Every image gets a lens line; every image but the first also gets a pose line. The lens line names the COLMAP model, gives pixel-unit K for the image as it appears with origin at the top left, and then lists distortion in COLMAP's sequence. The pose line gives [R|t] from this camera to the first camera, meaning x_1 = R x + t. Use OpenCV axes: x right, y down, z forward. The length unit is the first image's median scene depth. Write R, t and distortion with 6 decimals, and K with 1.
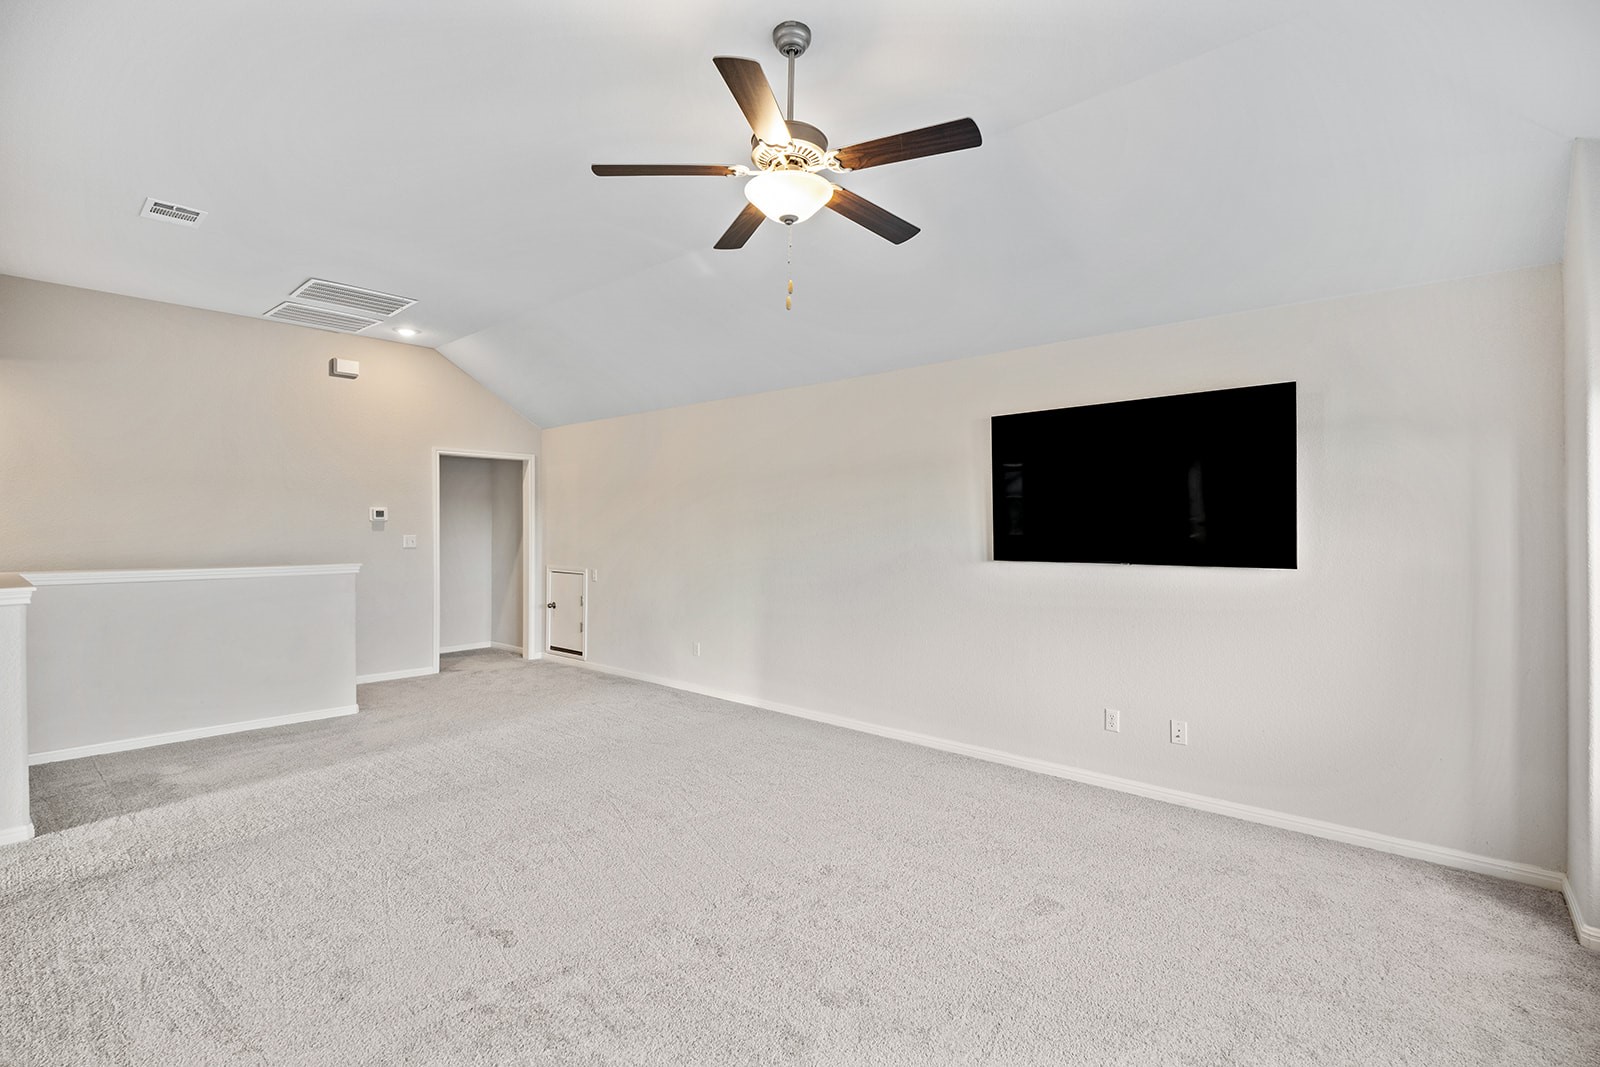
lens RADIAL K [[732.4, 0, 800.0], [0, 732.4, 533.5], [0, 0, 1]] dist [-0.001070, -0.000060]
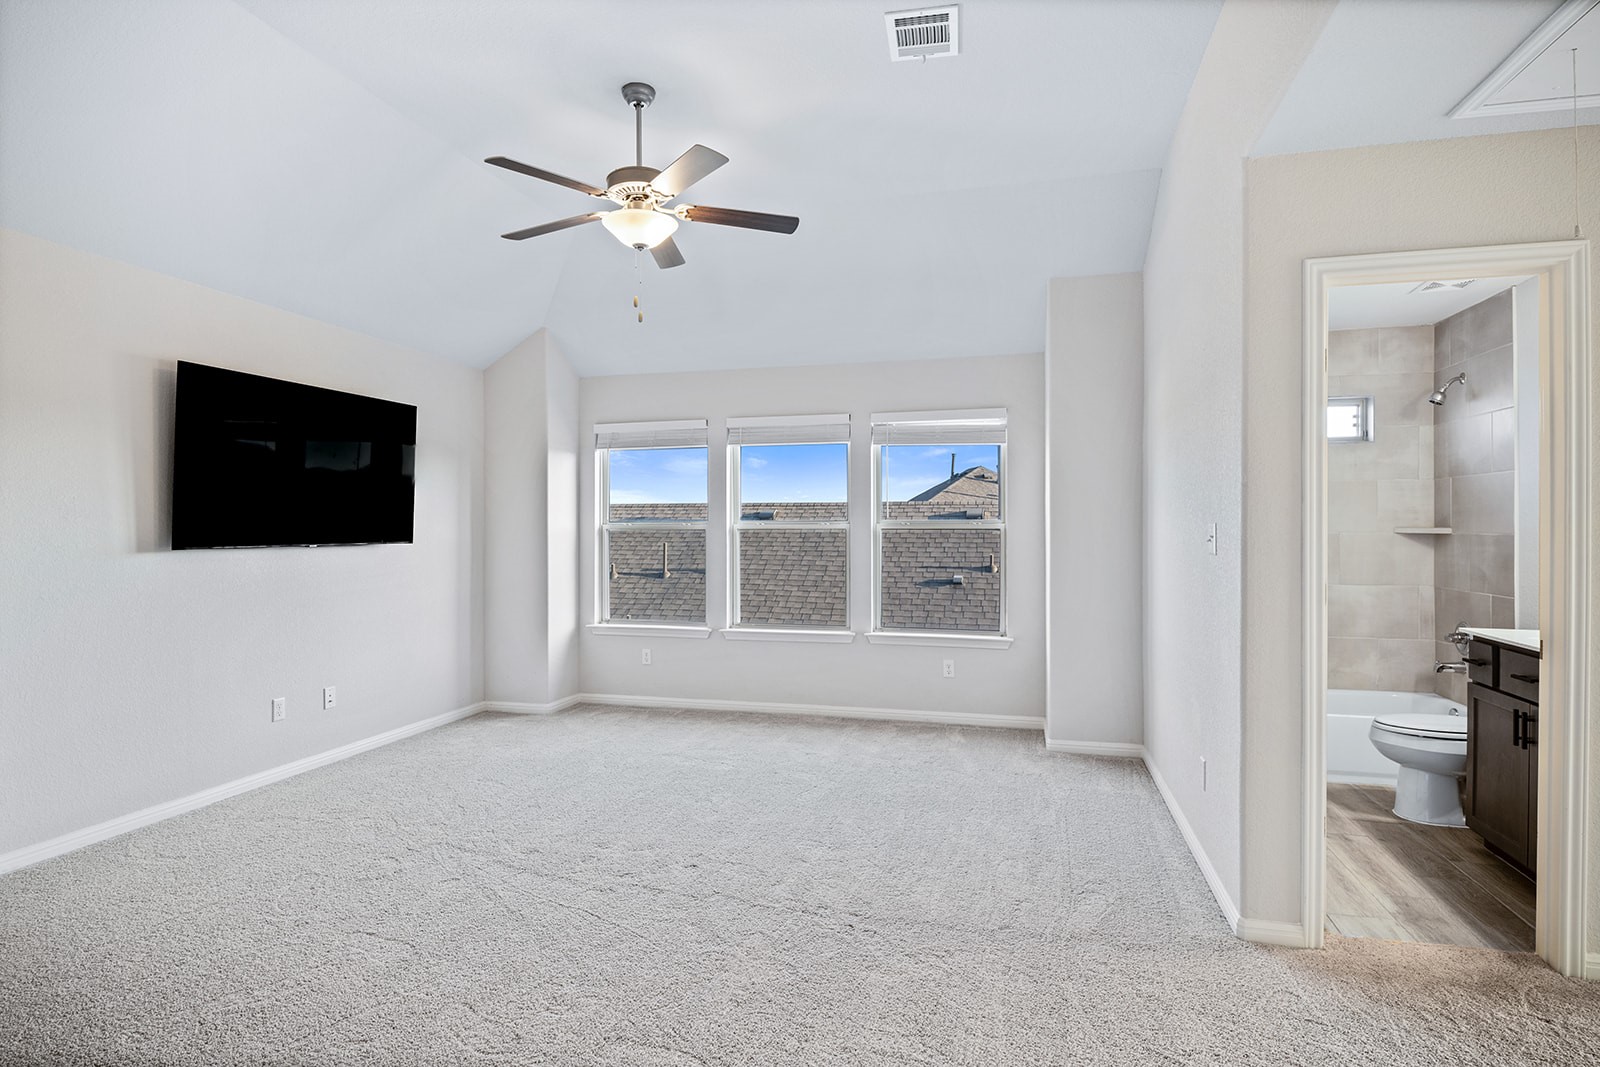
lens RADIAL K [[838.4, 0, 800.0], [0, 838.4, 533.5], [0, 0, 1]] dist [-0.000670, -0.014435]
pose [[-0.462819, -0.005495, 0.886436, -1.012500], [0.005315, 0.999946, 0.008974, 0.020827], [-0.886437, 0.008865, -0.462765, 1.053475]]
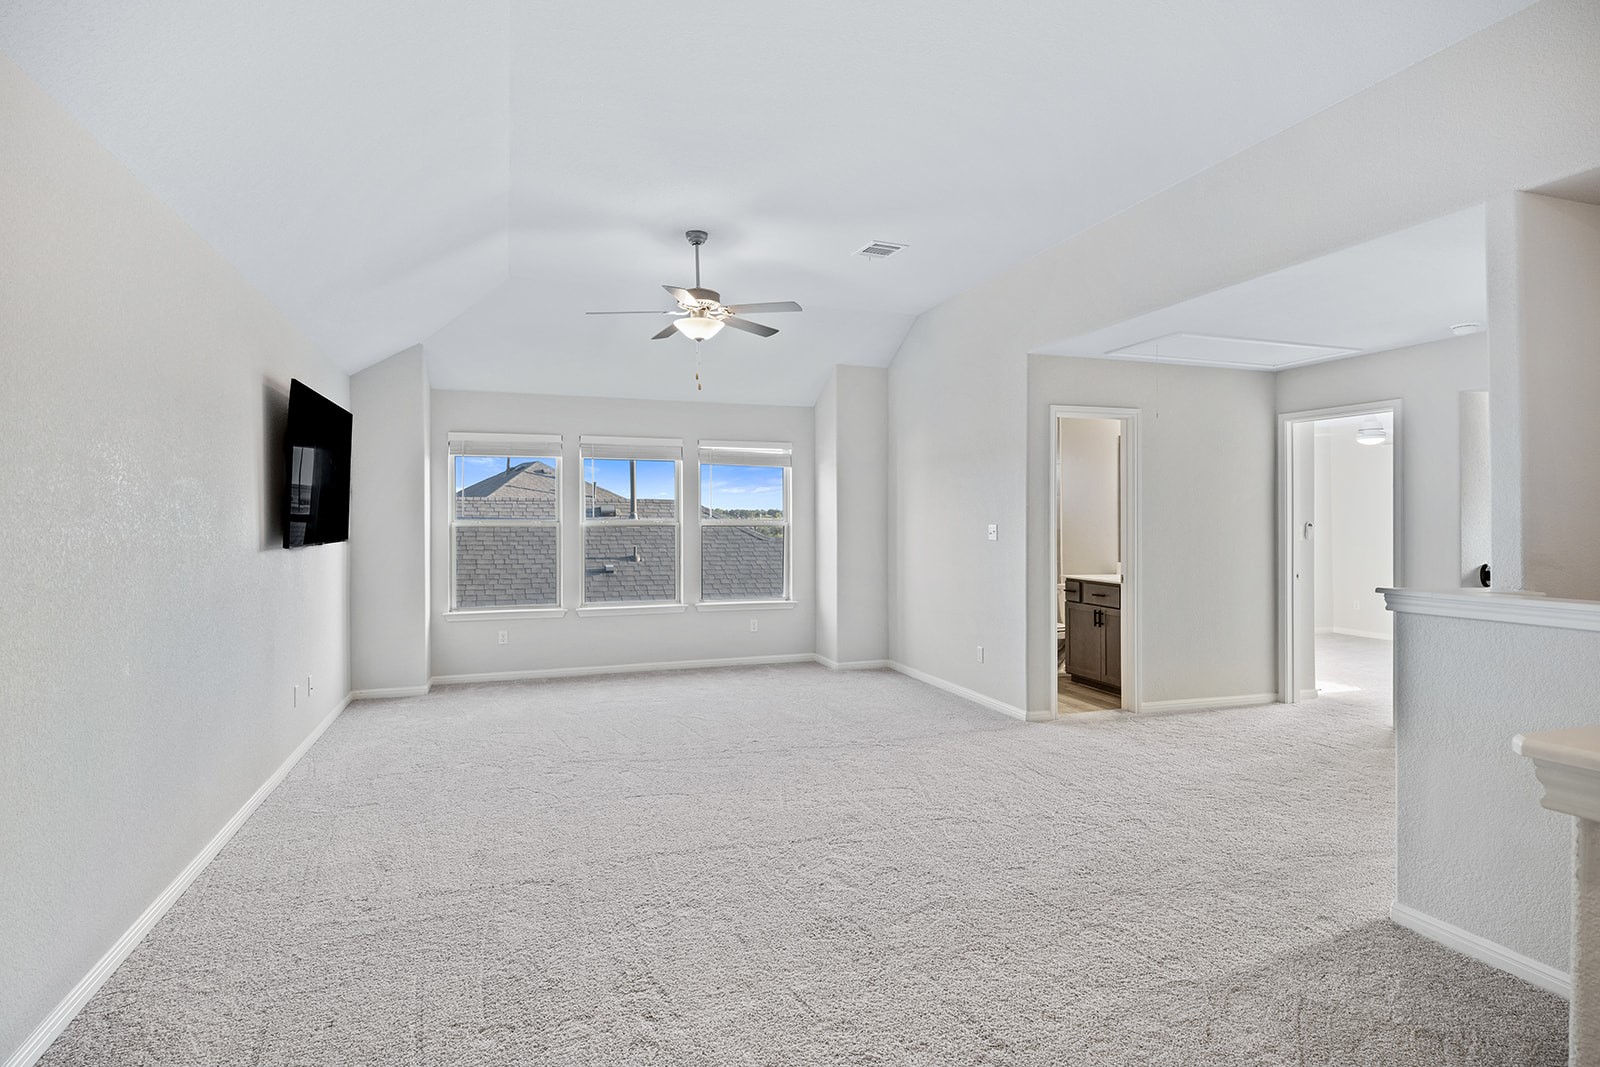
lens RADIAL K [[845.5, 0, 805.8], [0, 845.5, 511.9], [0, 0, 1]] dist [-0.001777, -0.000250]
pose [[-0.882994, 0.004436, 0.469363, -0.909147], [0.002125, 0.999983, -0.005453, 0.002658], [-0.469380, -0.003817, -0.882988, 2.023140]]
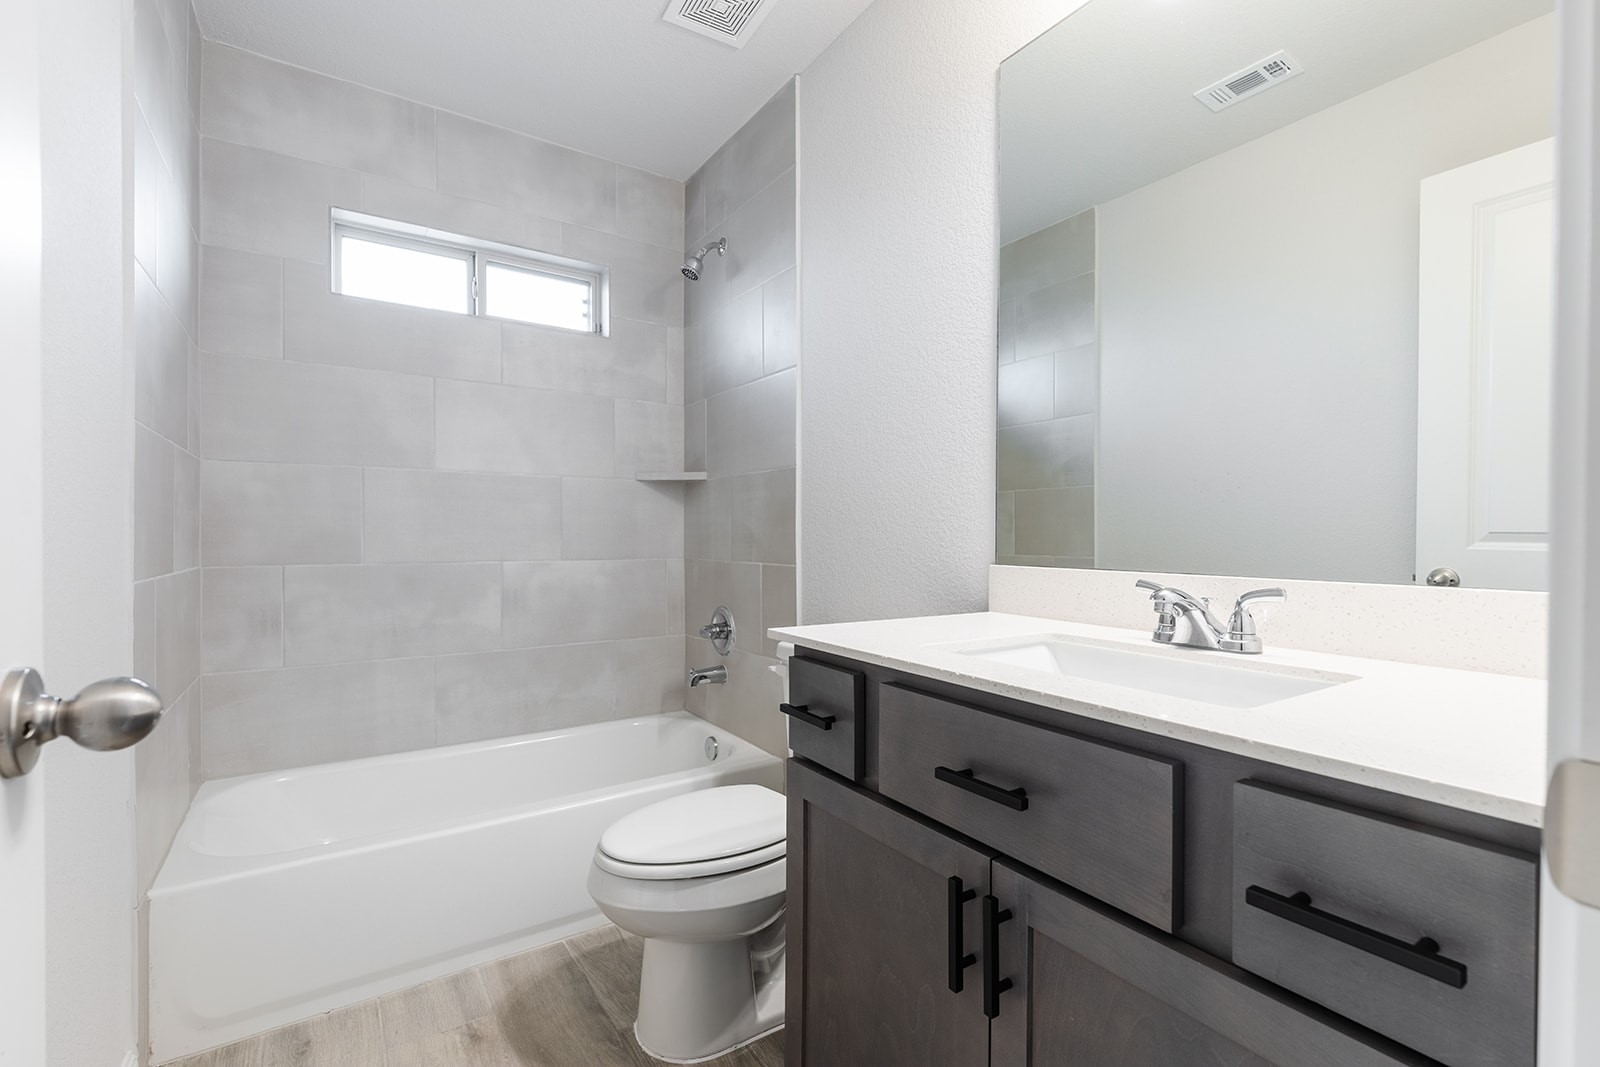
lens RADIAL K [[732.4, 0, 800.0], [0, 732.4, 533.5], [0, 0, 1]] dist [-0.001070, -0.000060]
pose [[-0.968643, -0.001107, 0.248455, -0.588457], [-0.000313, 0.999995, 0.003236, 0.100273], [-0.248458, 0.003057, -0.968638, 0.220222]]
